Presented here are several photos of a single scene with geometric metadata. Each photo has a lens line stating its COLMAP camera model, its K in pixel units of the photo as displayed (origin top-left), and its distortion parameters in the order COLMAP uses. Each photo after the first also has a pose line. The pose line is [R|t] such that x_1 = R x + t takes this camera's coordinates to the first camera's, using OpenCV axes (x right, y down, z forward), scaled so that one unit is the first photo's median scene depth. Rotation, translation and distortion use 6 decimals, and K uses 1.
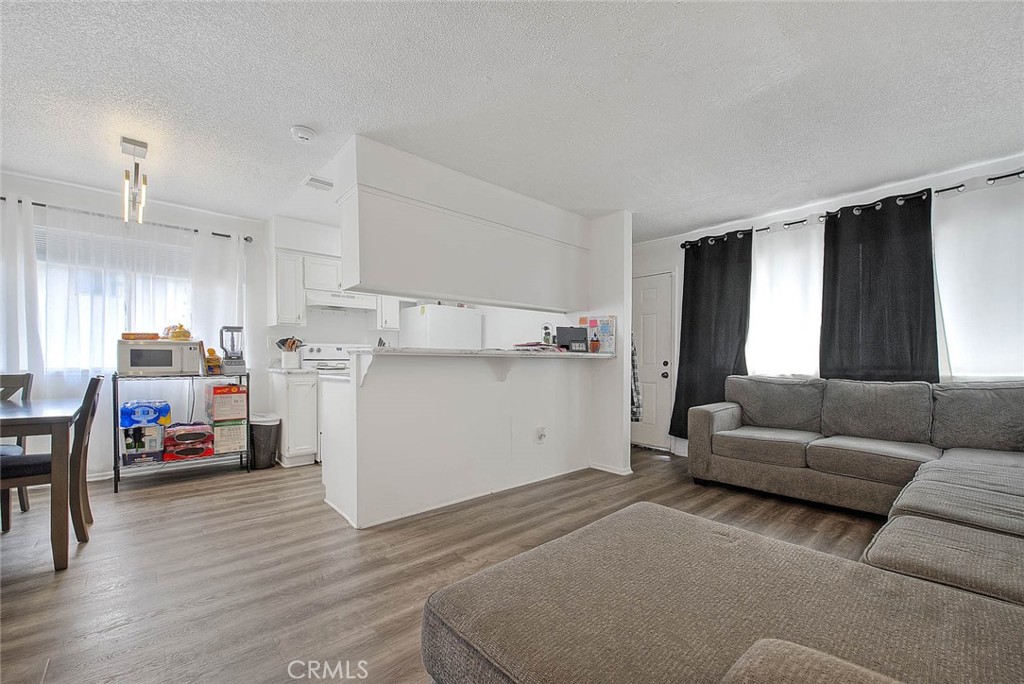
lens RADIAL K [[426.3, 0, 503.2], [0, 426.3, 372.8], [0, 0, 1]] dist [0.000232, -0.002975]
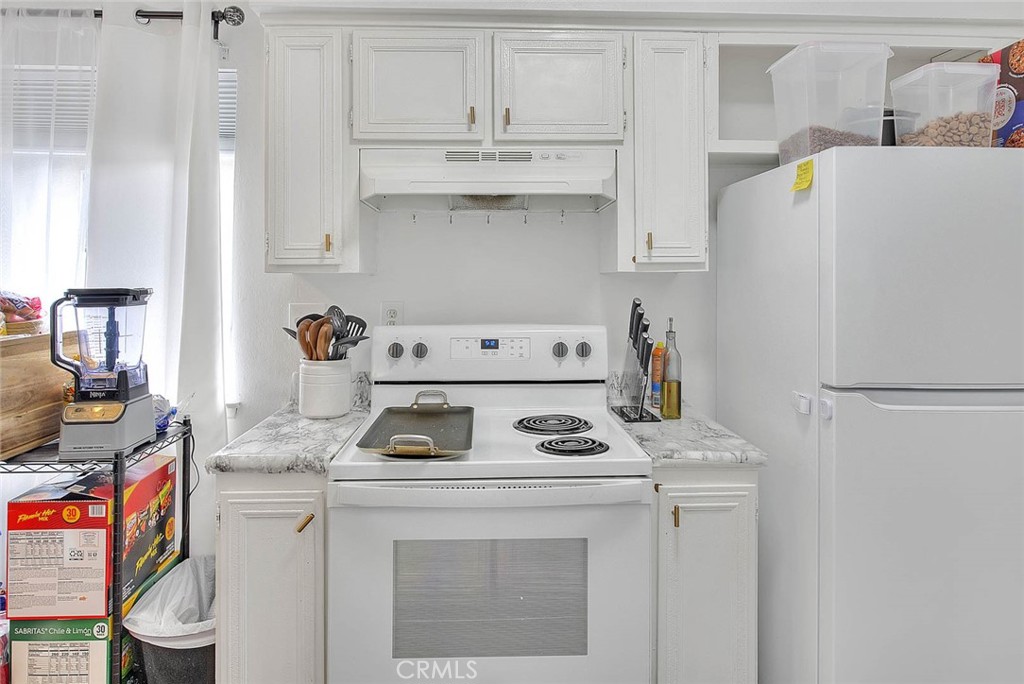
lens RADIAL K [[623.9, 0, 524.4], [0, 623.9, 271.0], [0, 0, 1]] dist [-0.003355, 0.002083]
pose [[0.787248, -0.012848, -0.616503, -0.136882], [-0.015585, 0.999049, -0.040721, -0.111053], [0.616440, 0.041666, 0.786299, 0.862383]]
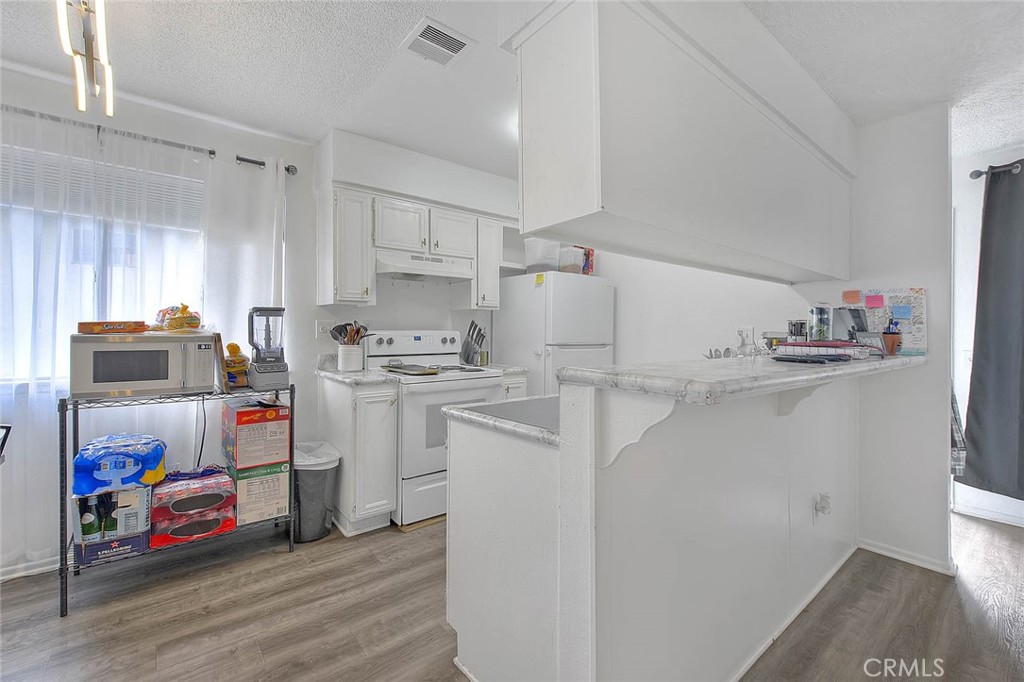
lens RADIAL K [[426.3, 0, 486.7], [0, 426.3, 338.2], [0, 0, 1]] dist [0.000232, -0.002975]
pose [[0.998543, 0.003196, -0.053858, -0.303165], [-0.003940, 0.999898, -0.013711, -0.059988], [0.053809, 0.013904, 0.998454, 0.428315]]
